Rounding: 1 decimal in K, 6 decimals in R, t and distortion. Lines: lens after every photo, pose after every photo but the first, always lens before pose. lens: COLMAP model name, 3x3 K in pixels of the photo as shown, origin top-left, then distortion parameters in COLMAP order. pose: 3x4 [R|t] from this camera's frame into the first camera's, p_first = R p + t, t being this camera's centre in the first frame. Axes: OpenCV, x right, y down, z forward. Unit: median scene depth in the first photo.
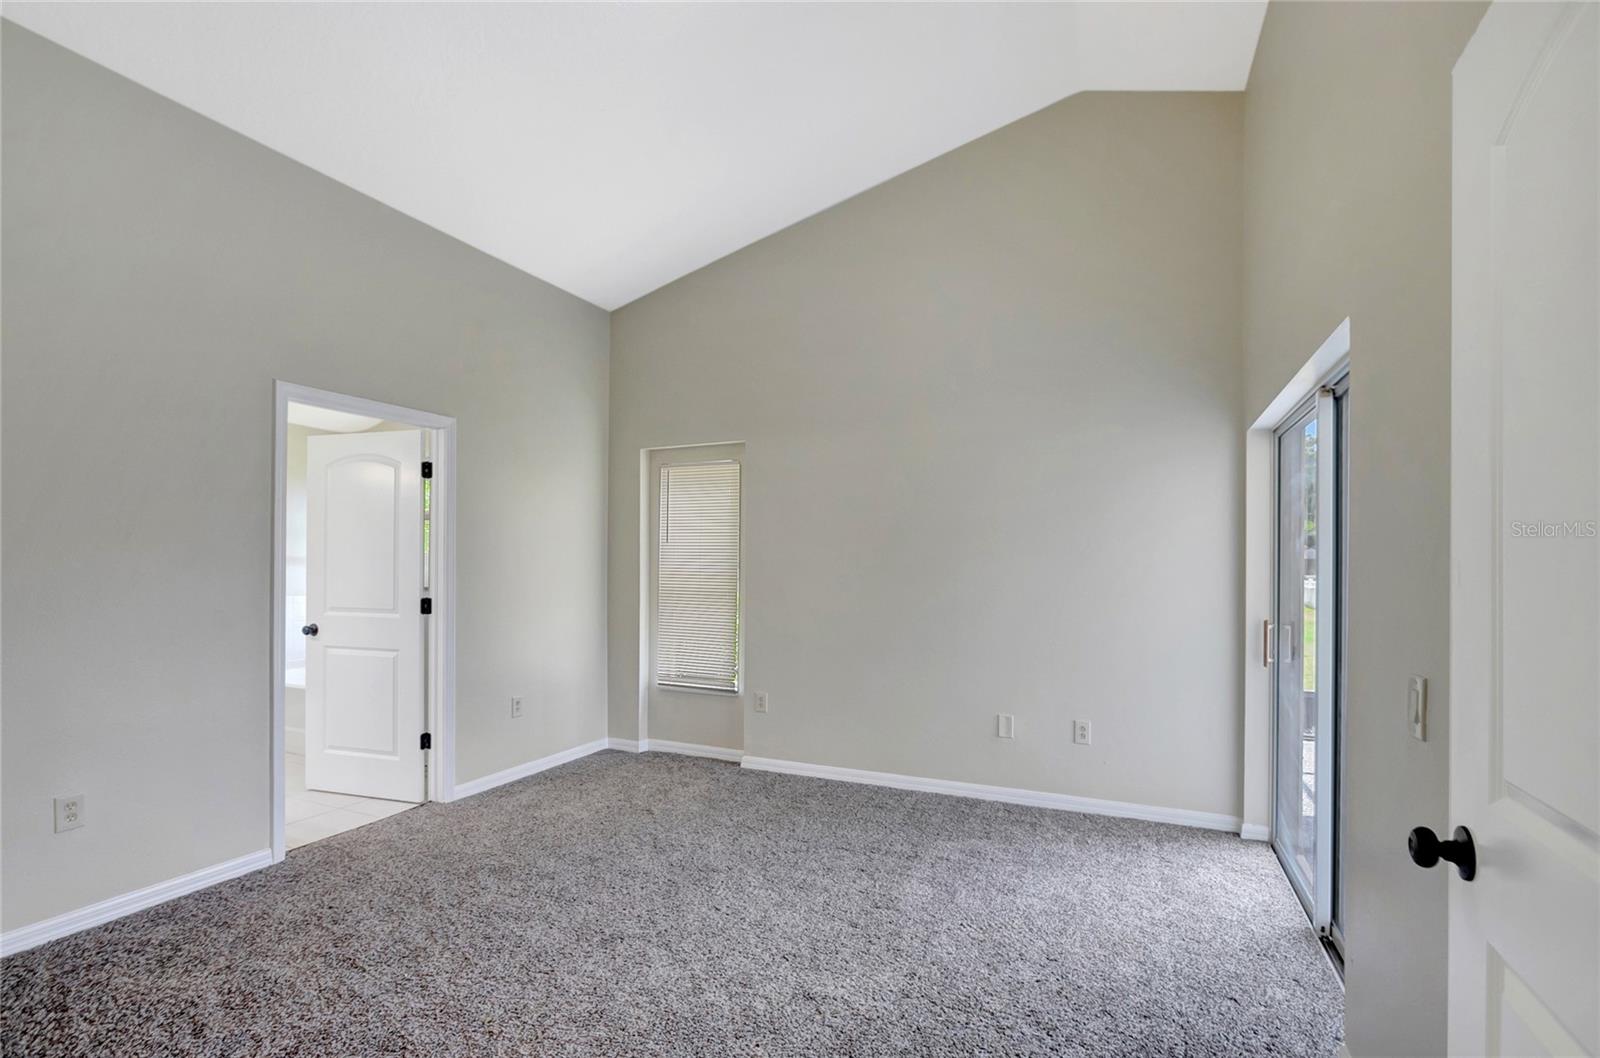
lens RADIAL K [[736.0, 0, 805.4], [0, 736.0, 562.0], [0, 0, 1]] dist [-0.030499, 0.018688]
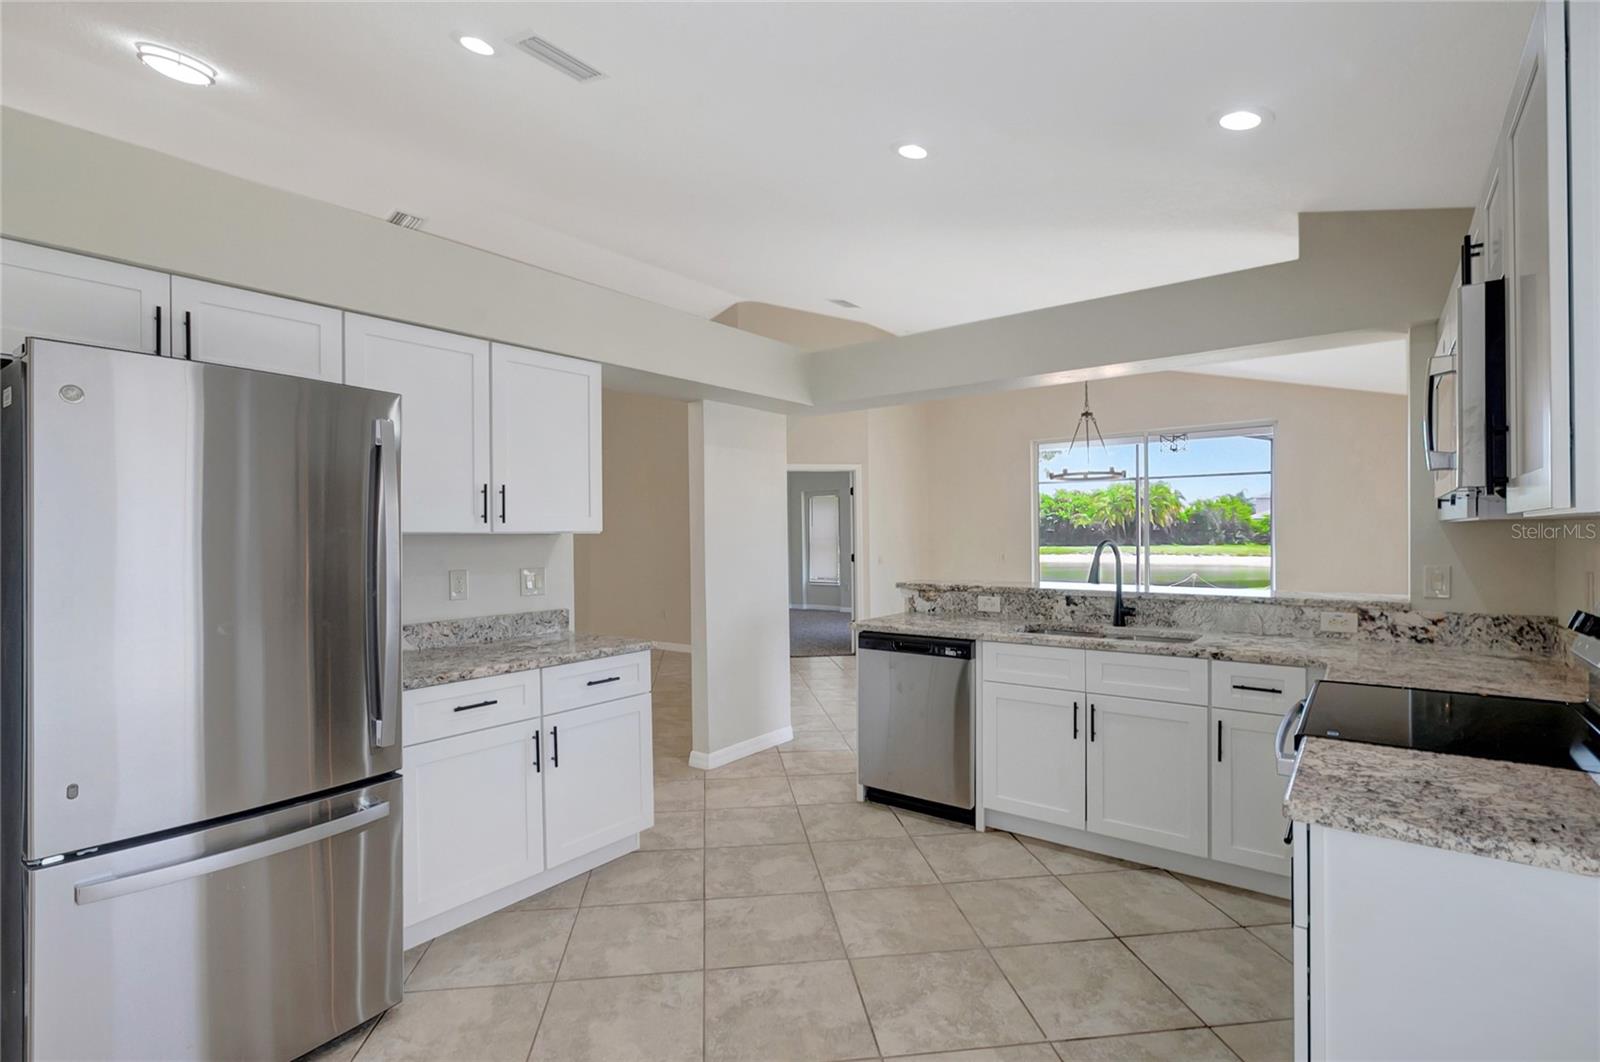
lens RADIAL K [[746.0, 0, 796.9], [0, 746.0, 535.3], [0, 0, 1]] dist [-0.033329, 0.022577]
pose [[0.969141, -0.020746, -0.245634, 0.528330], [0.022695, 0.999729, 0.005108, -0.017584], [0.245461, -0.010525, 0.969349, -2.038071]]
